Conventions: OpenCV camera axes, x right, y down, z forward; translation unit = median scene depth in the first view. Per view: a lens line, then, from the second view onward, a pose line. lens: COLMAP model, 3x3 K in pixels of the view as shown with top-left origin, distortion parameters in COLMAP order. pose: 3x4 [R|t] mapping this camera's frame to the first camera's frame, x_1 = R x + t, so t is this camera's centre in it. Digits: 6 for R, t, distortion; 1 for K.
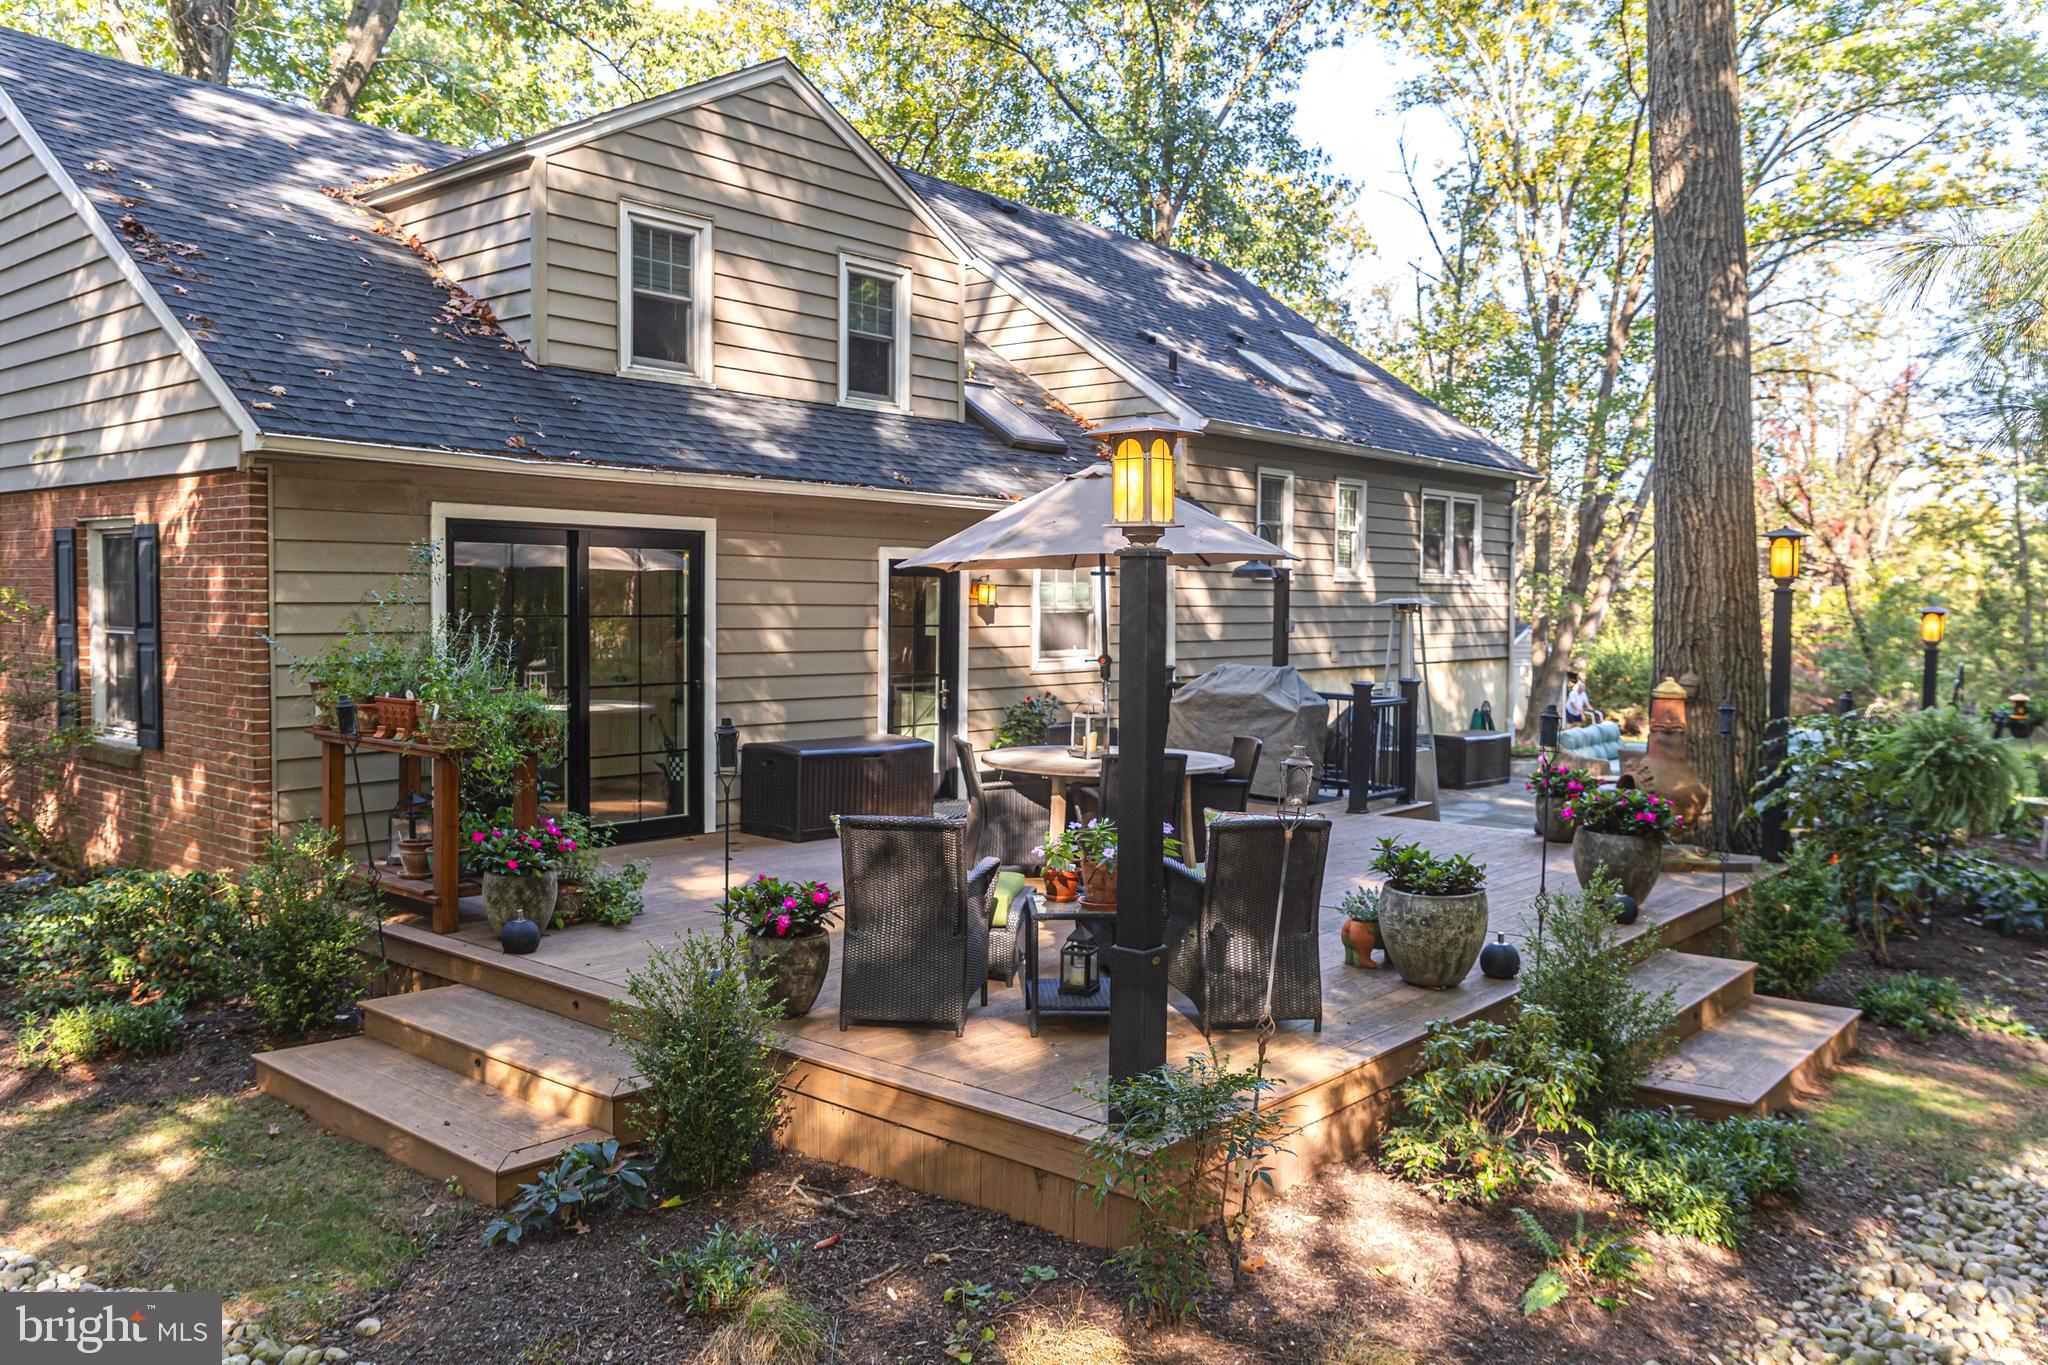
lens RADIAL K [[1543.8, 0, 1022.8], [0, 1543.8, 675.5], [0, 0, 1]] dist [0.001512, 0.002185]
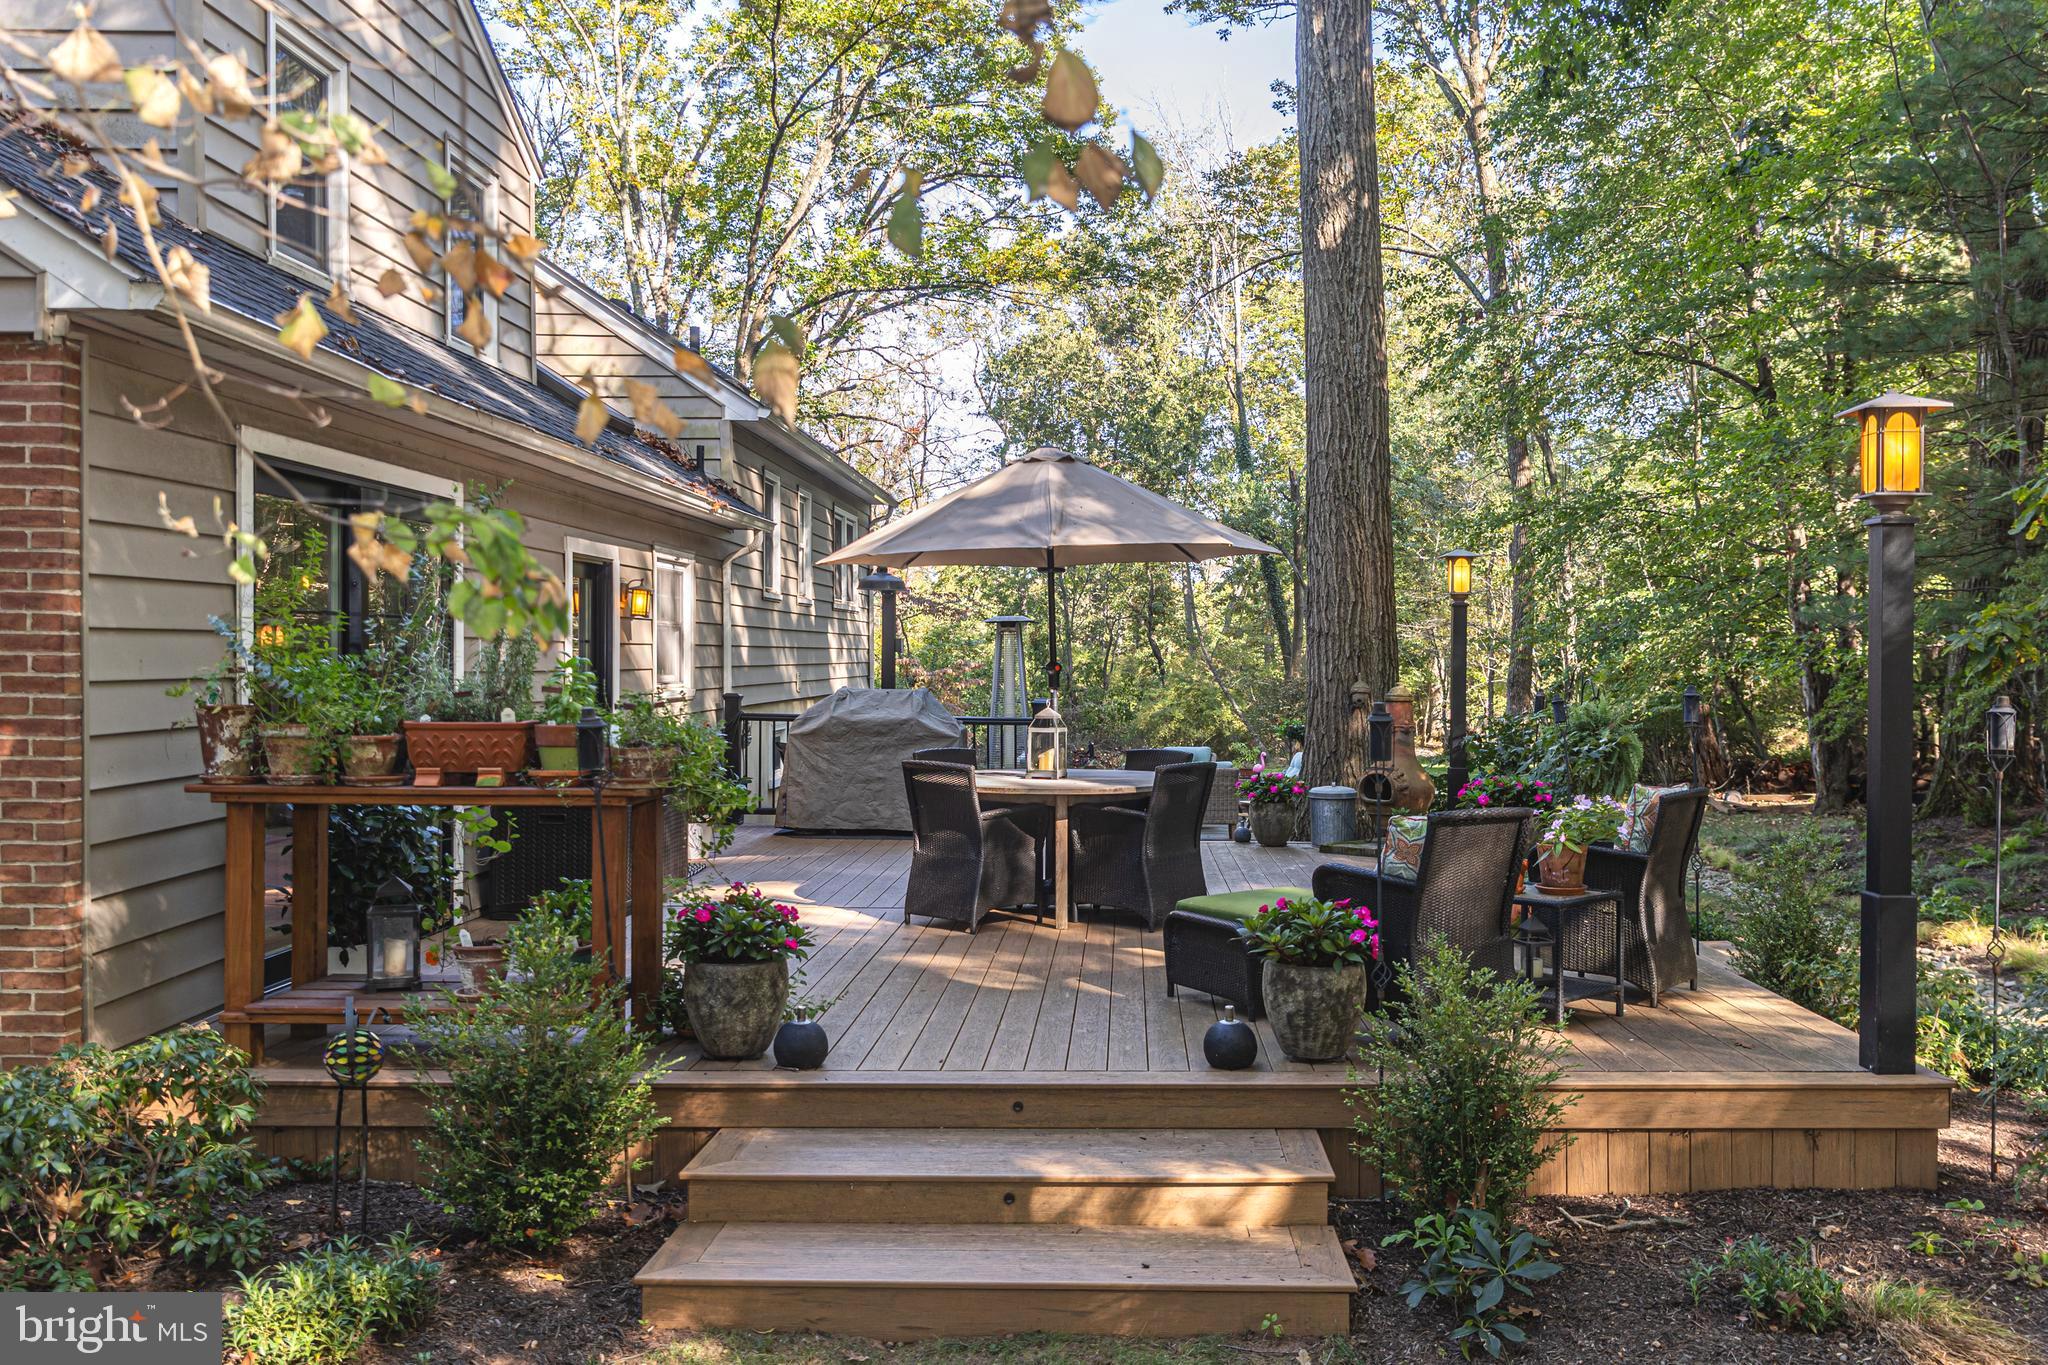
lens RADIAL K [[1703.7, 0, 1027.5], [0, 1703.7, 674.8], [0, 0, 1]] dist [0.072506, -0.001668]
pose [[0.770579, -0.009180, 0.637279, -0.492610], [0.030535, 0.999280, -0.022526, 0.013111], [-0.636613, 0.036817, 0.770304, 0.211074]]
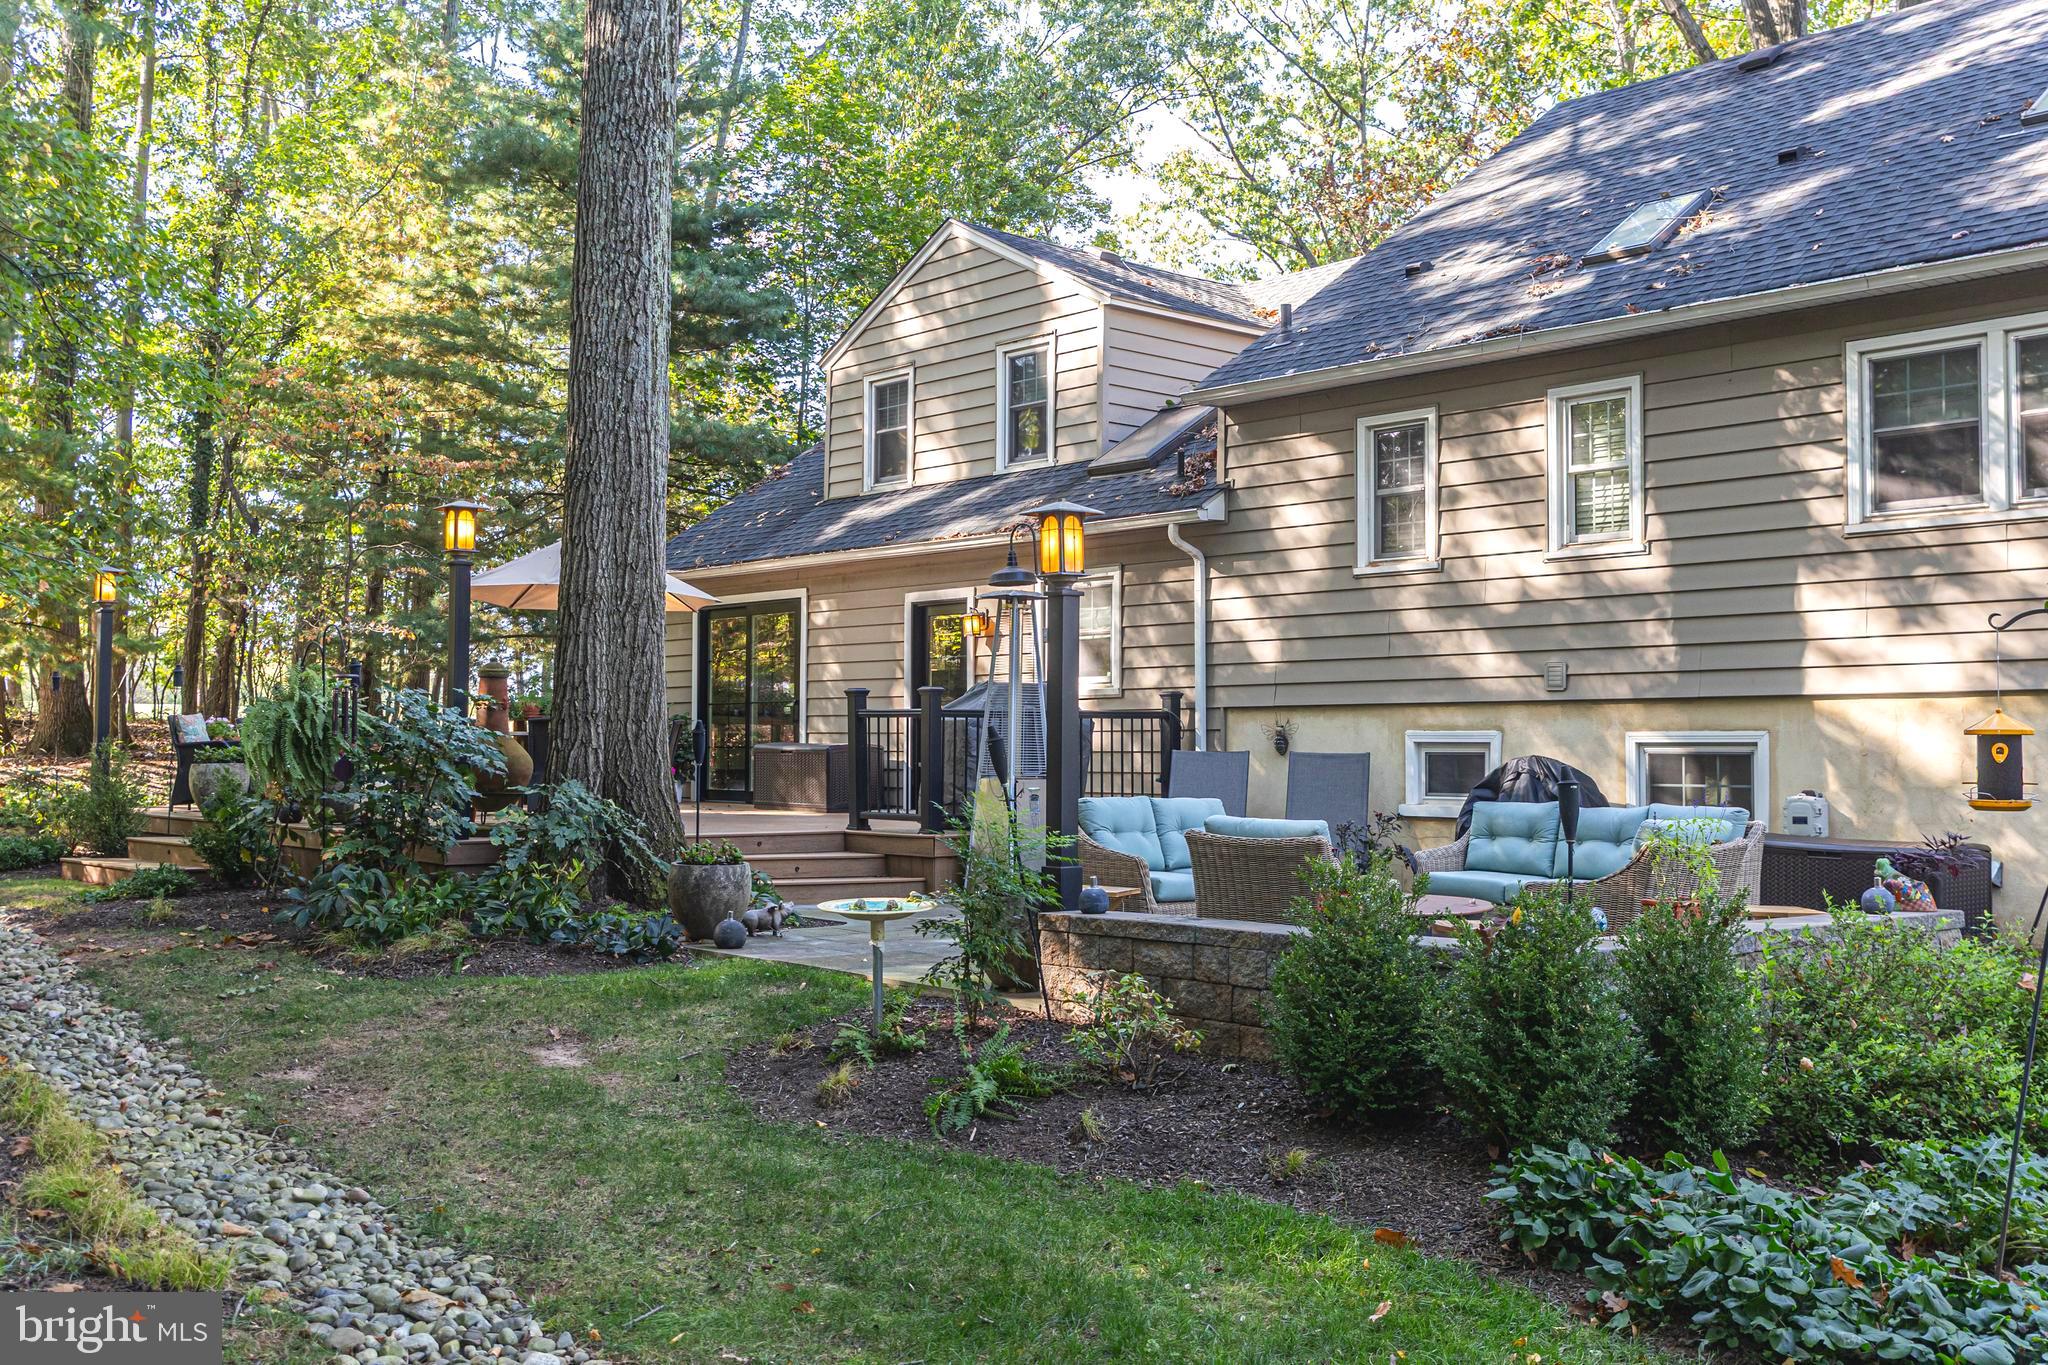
lens RADIAL K [[2046.3, 0, 1031.8], [0, 2046.3, 680.1], [0, 0, 1]] dist [-0.009840, 0.000000]
pose [[-0.155712, -0.044813, -0.986785, 1.536434], [-0.056987, 0.997714, -0.036317, 0.039262], [0.986157, 0.050579, -0.157910, 1.399106]]
